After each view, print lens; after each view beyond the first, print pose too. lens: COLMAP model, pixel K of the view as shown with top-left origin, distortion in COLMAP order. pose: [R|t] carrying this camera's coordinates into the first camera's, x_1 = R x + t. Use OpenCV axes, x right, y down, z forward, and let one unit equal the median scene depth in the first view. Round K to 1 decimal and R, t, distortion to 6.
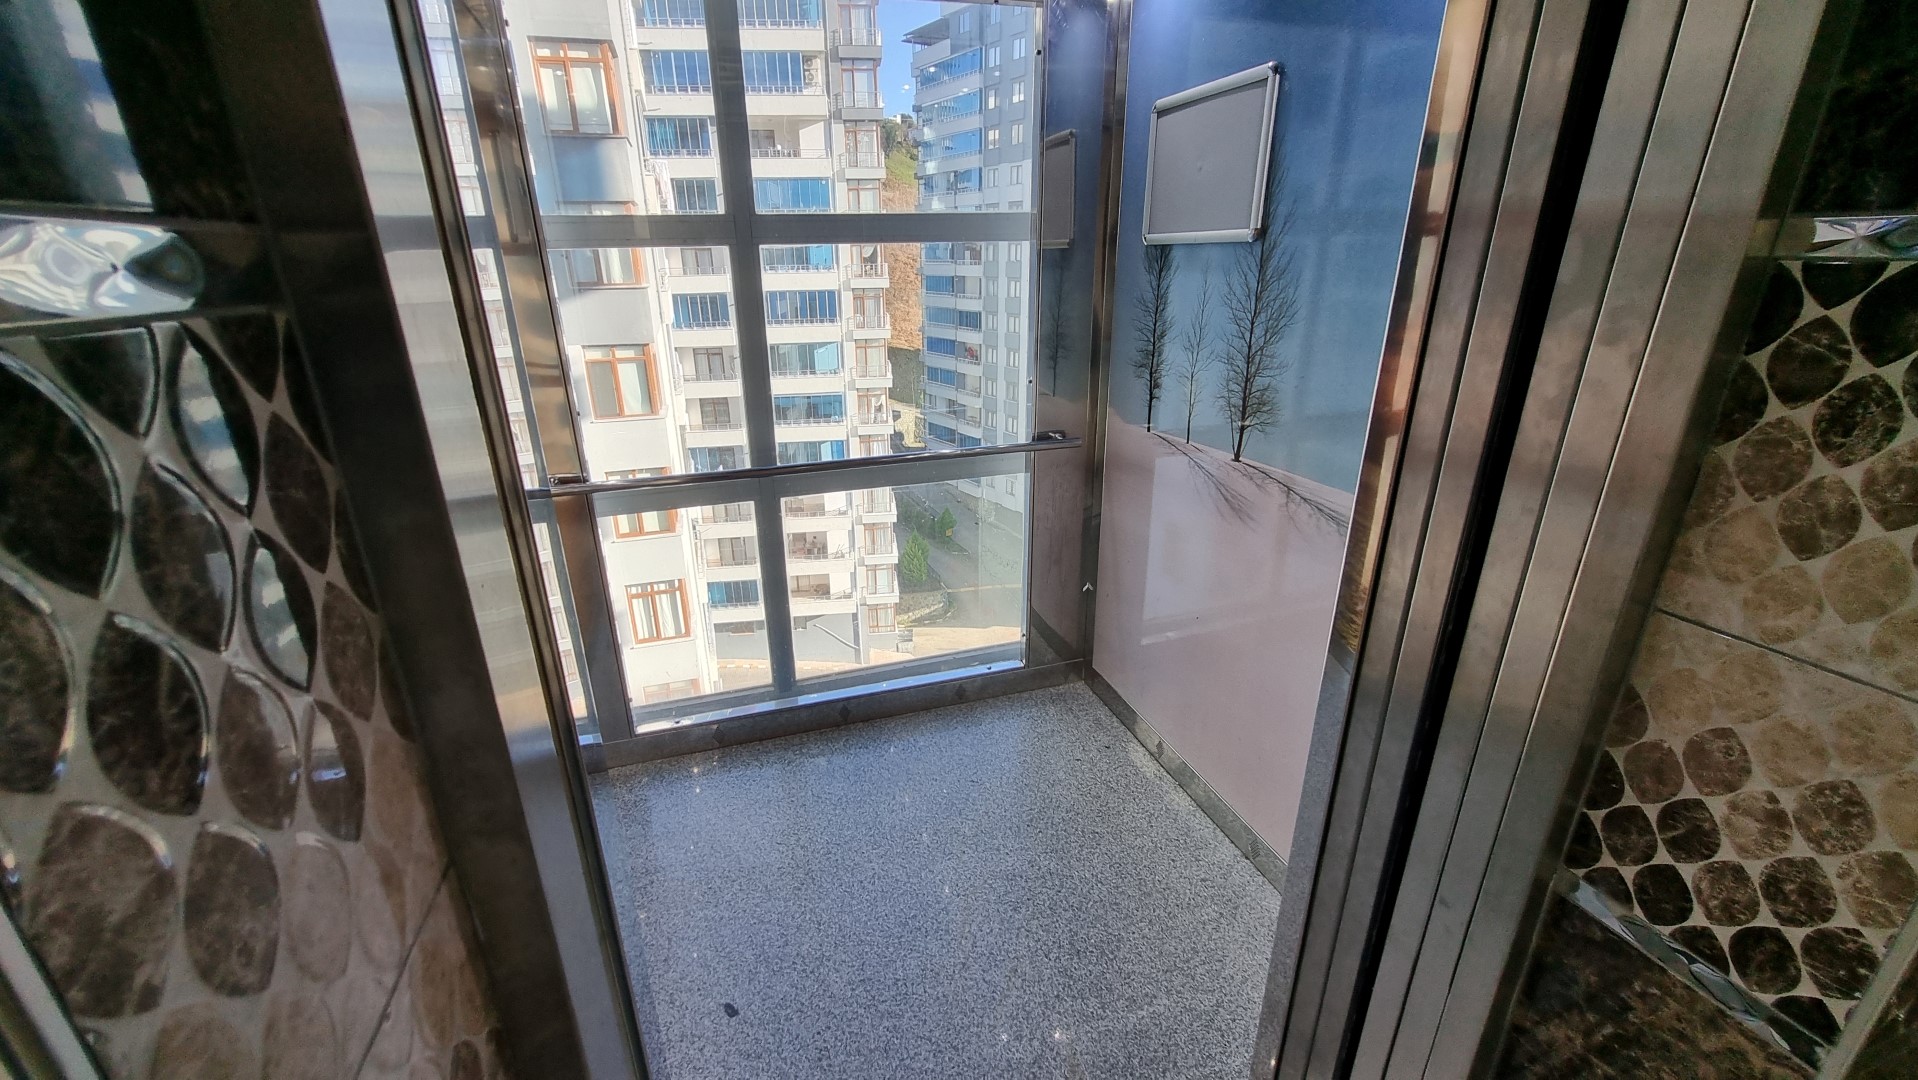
lens RADIAL K [[750.6, 0, 931.2], [0, 750.6, 532.9], [0, 0, 1]] dist [0.002724, -0.002841]
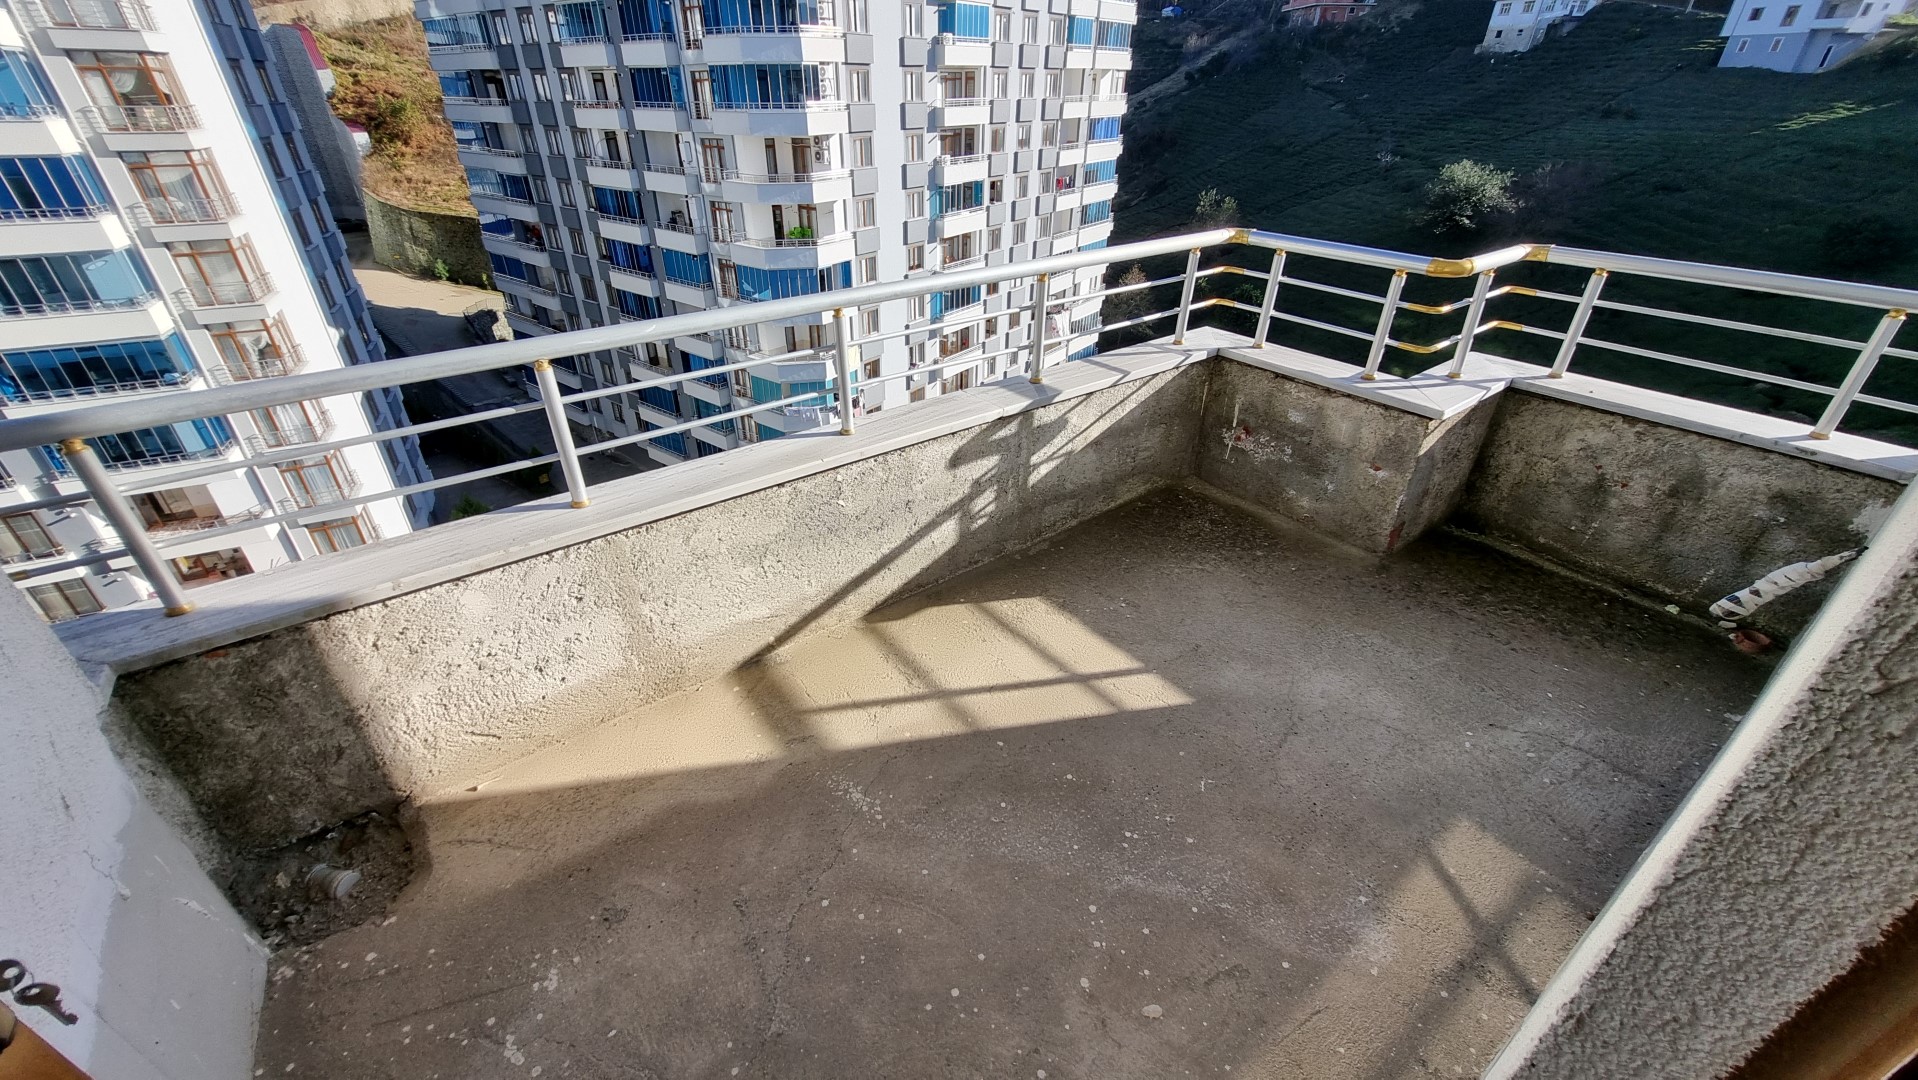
lens RADIAL K [[750.6, 0, 931.2], [0, 750.6, 532.9], [0, 0, 1]] dist [0.002724, -0.002841]
pose [[0.948181, -0.148705, 0.280785, 0.280417], [0.096263, 0.976631, 0.192159, -0.089081], [-0.302798, -0.155172, 0.940338, 0.216620]]
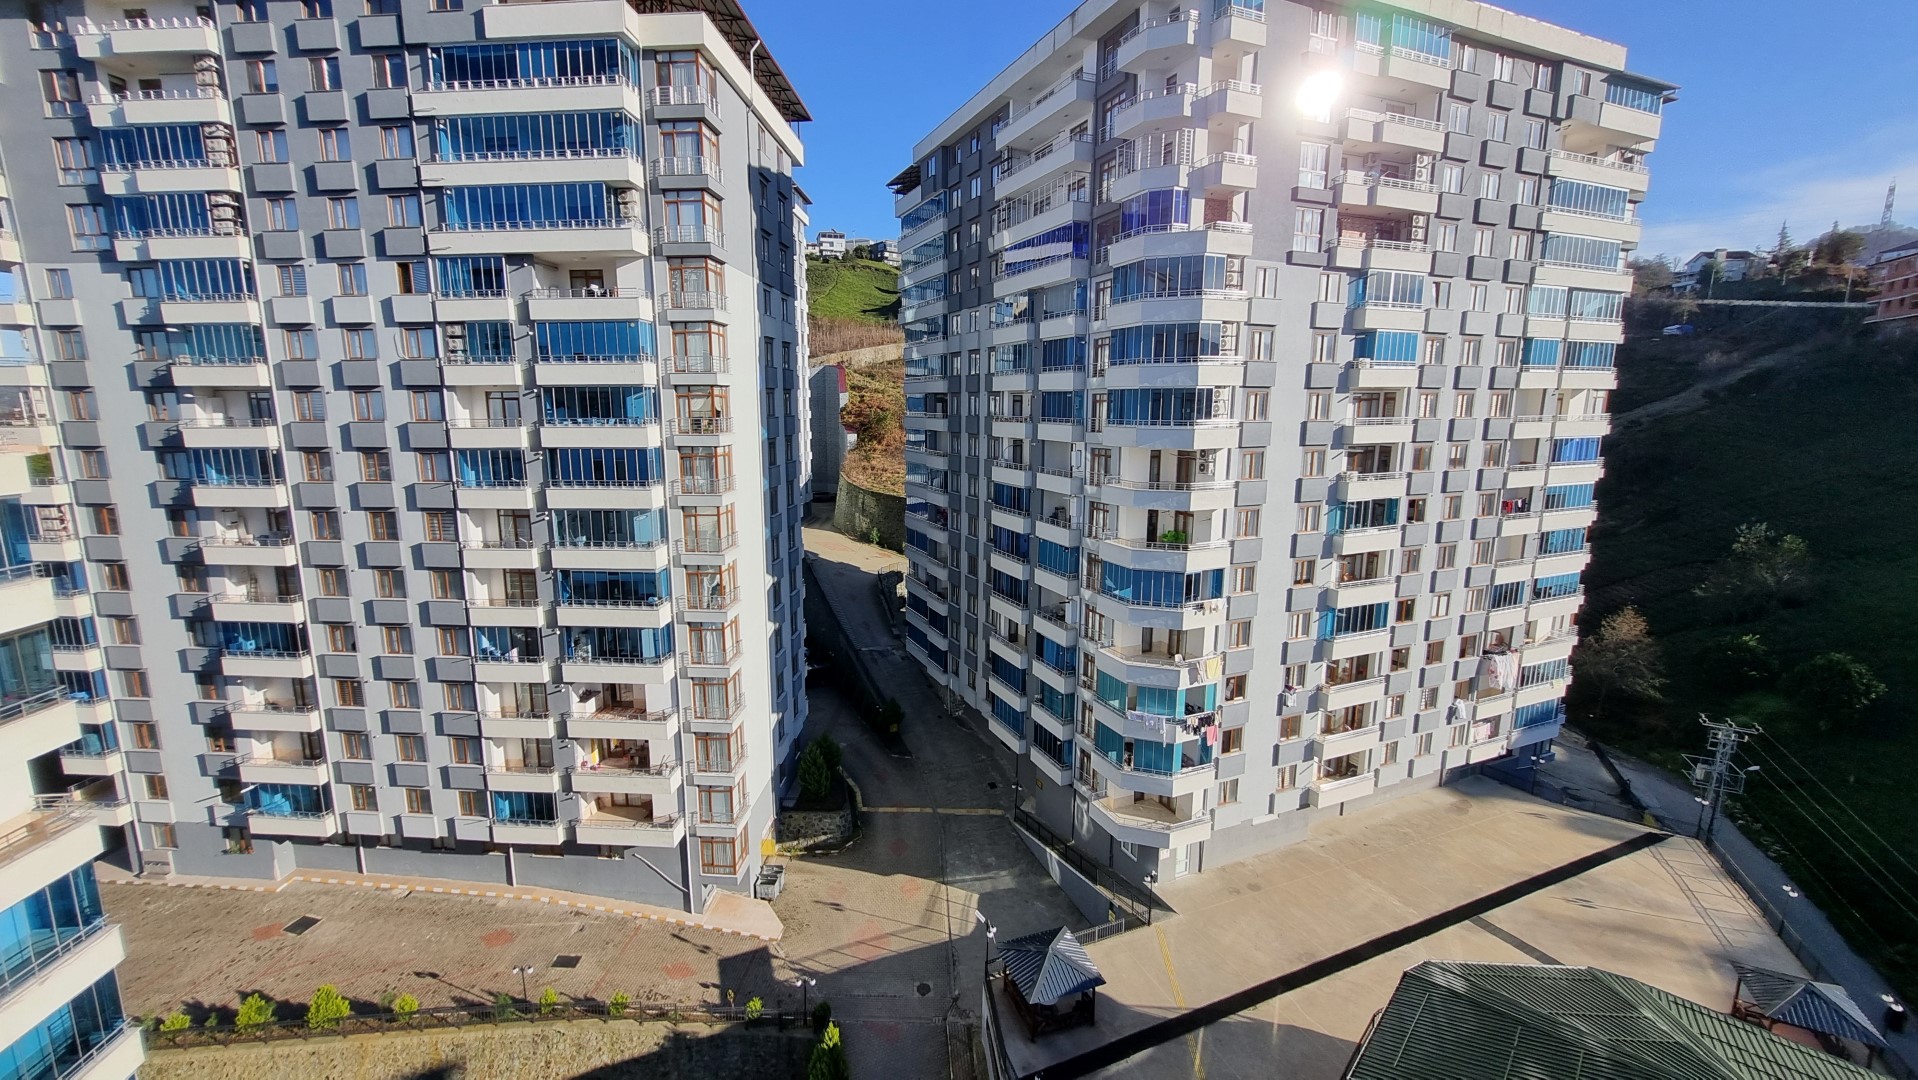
lens RADIAL K [[750.6, 0, 931.2], [0, 750.6, 532.9], [0, 0, 1]] dist [0.002724, -0.002841]
pose [[0.982402, 0.048826, -0.180283, 0.318532], [-0.080579, 0.981575, -0.173257, -0.112412], [0.168502, 0.184735, 0.968236, 0.267059]]
